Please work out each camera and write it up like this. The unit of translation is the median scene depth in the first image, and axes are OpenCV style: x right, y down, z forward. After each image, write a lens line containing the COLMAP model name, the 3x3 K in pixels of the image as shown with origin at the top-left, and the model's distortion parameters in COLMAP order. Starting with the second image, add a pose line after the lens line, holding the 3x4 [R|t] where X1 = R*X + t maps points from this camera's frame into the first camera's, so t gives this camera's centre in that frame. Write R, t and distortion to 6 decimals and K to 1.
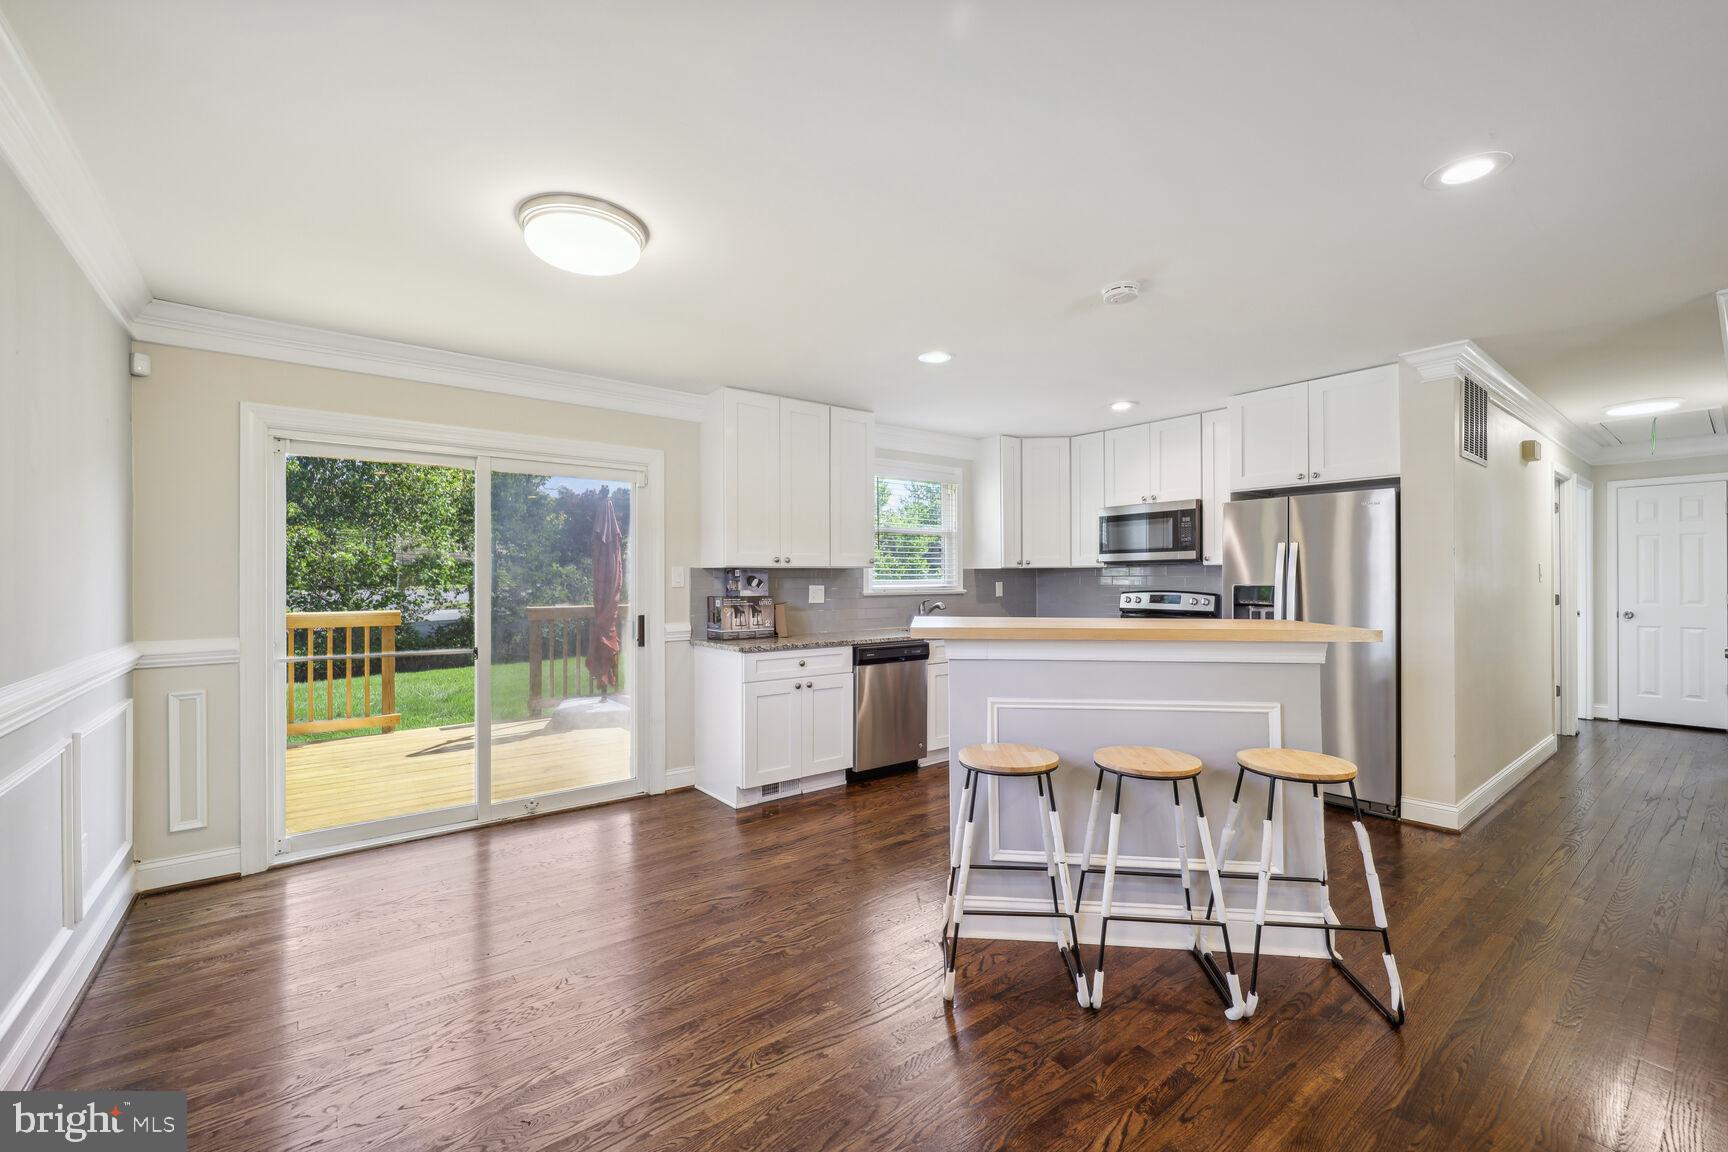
lens RADIAL K [[708.2, 0, 878.8], [0, 708.2, 575.3], [0, 0, 1]] dist [0.000361, 0.000311]
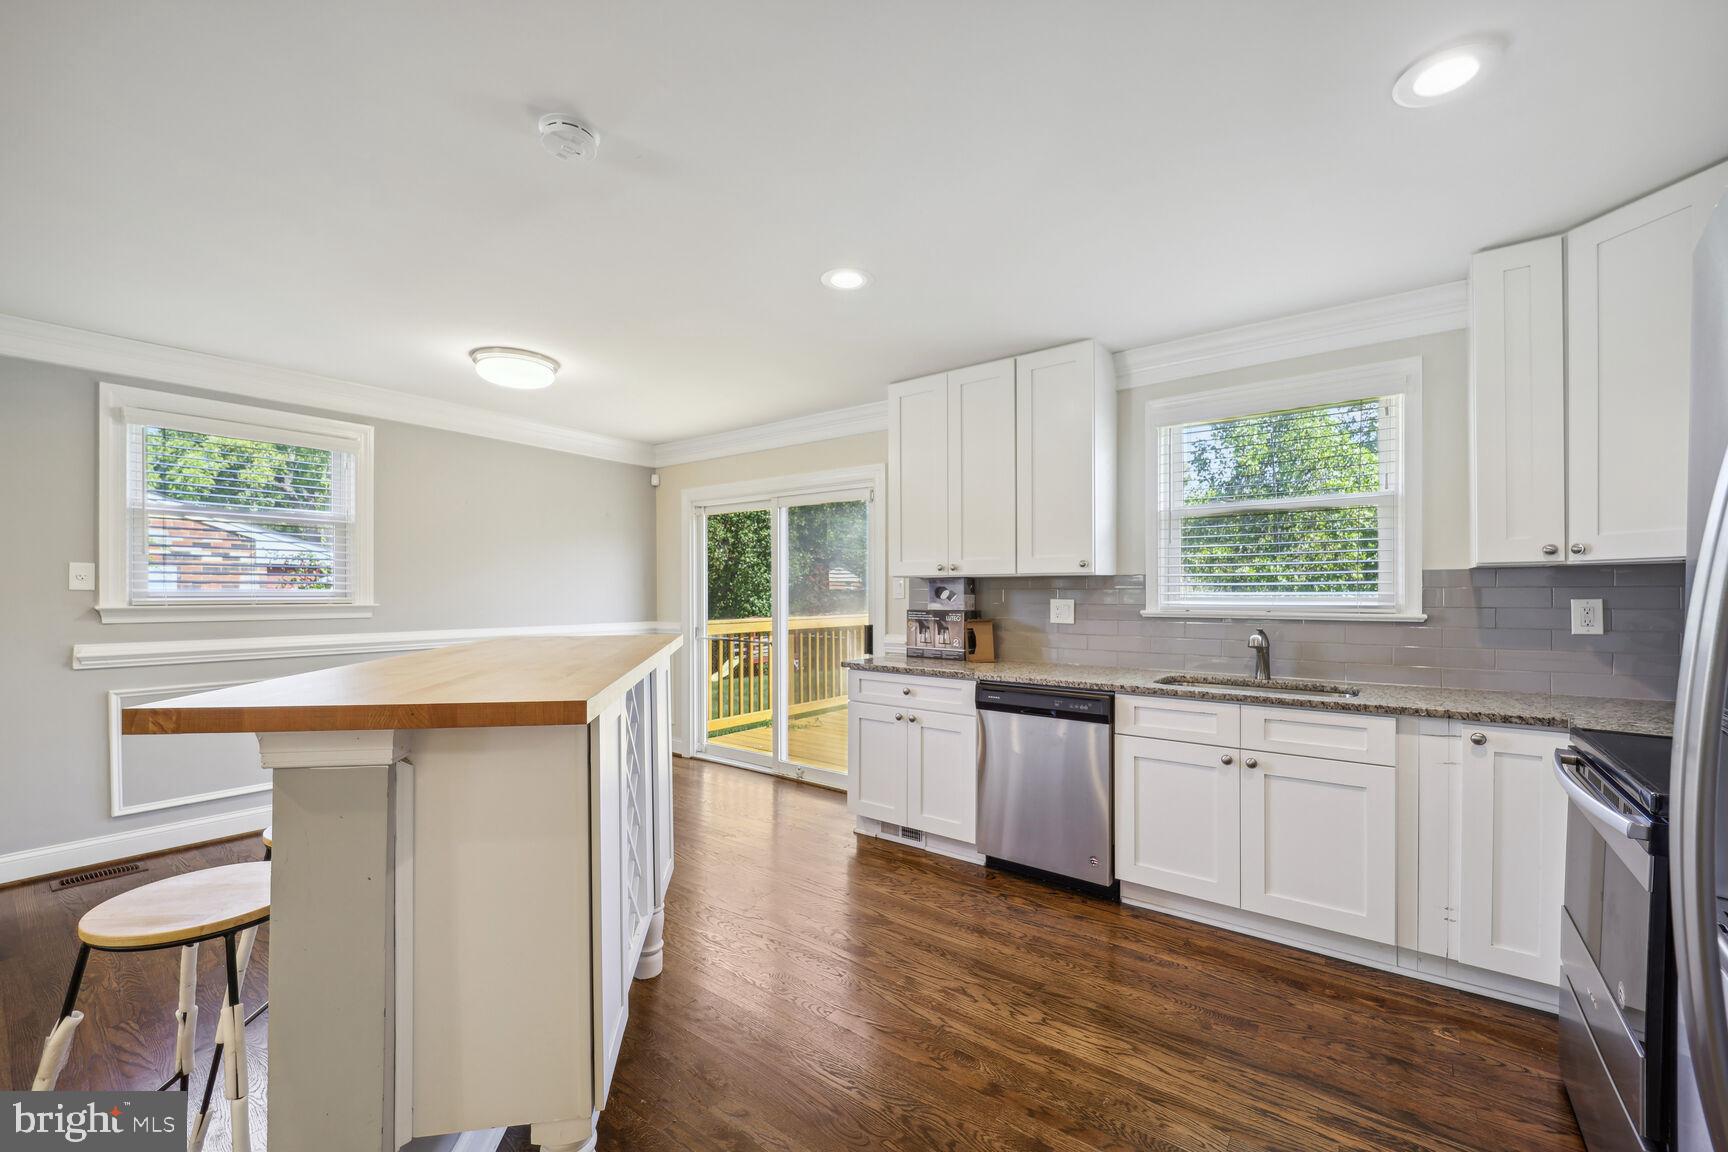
lens RADIAL K [[708.2, 0, 859.0], [0, 708.2, 586.6], [0, 0, 1]] dist [0.000361, 0.000311]
pose [[0.238938, -0.004716, -0.971023, 0.644487], [0.002651, 0.999988, -0.004204, 0.004105], [0.971031, -0.001570, 0.238948, 0.698630]]
